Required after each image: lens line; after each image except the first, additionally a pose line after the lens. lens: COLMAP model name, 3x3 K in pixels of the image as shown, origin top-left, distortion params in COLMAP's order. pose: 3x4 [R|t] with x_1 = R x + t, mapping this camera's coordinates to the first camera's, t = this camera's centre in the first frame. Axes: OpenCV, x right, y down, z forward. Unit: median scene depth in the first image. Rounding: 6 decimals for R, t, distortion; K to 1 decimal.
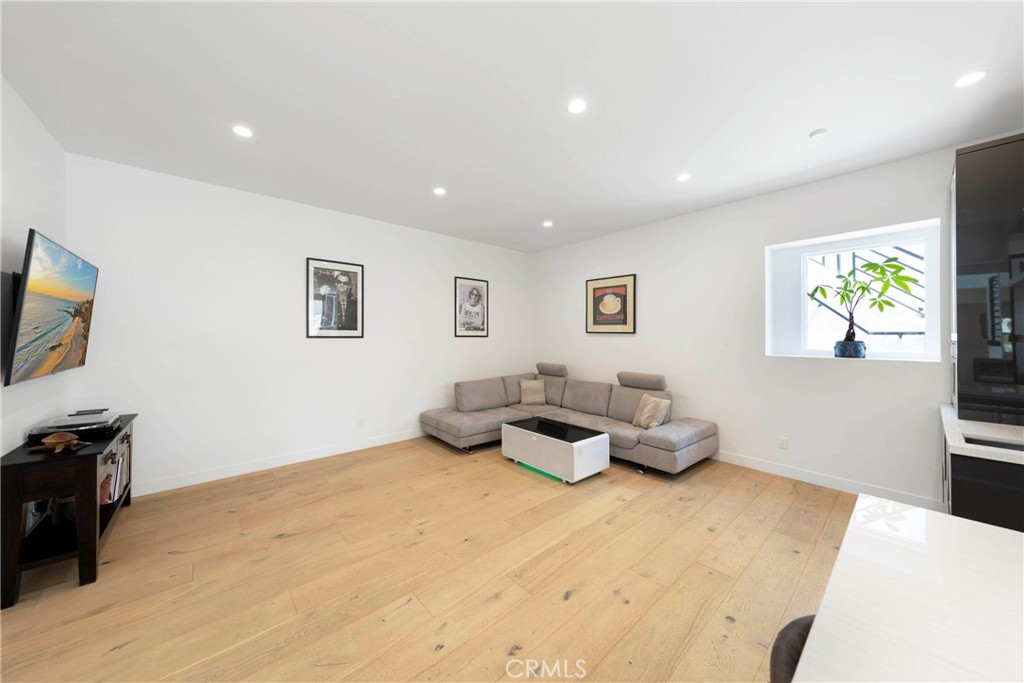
lens RADIAL K [[351.5, 0, 513.6], [0, 351.5, 333.0], [0, 0, 1]] dist [0.006157, -0.000157]
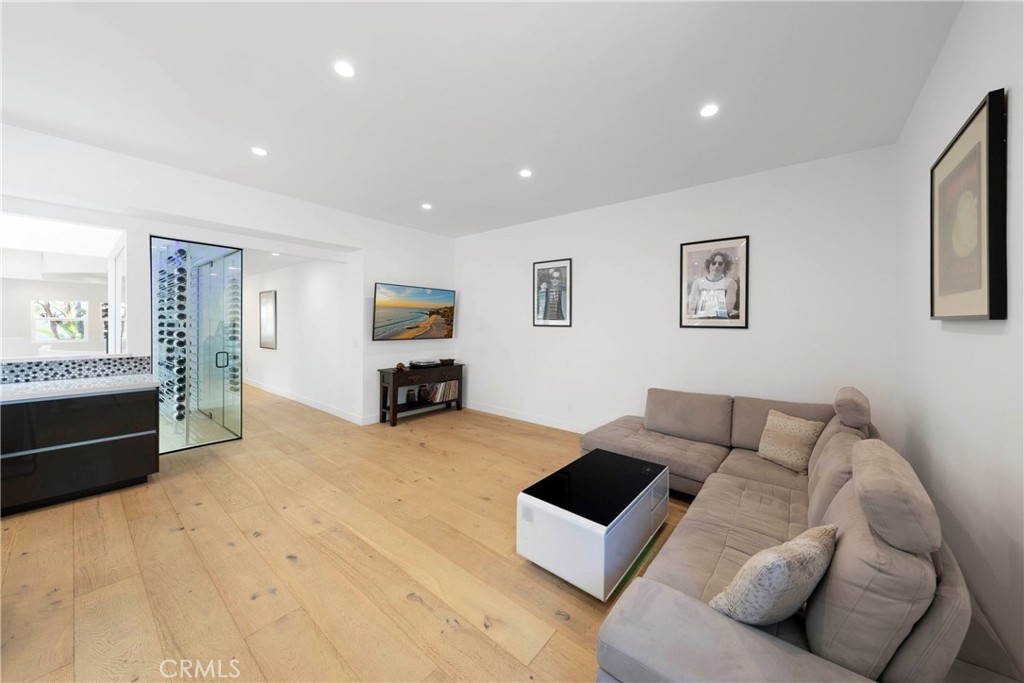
lens RADIAL K [[351.5, 0, 514.2], [0, 351.5, 326.1], [0, 0, 1]] dist [0.006157, -0.000157]
pose [[0.164940, 0.008095, -0.986270, 0.645657], [-0.001165, 0.999967, 0.008013, 0.003555], [0.986303, -0.000173, 0.164944, 0.716666]]
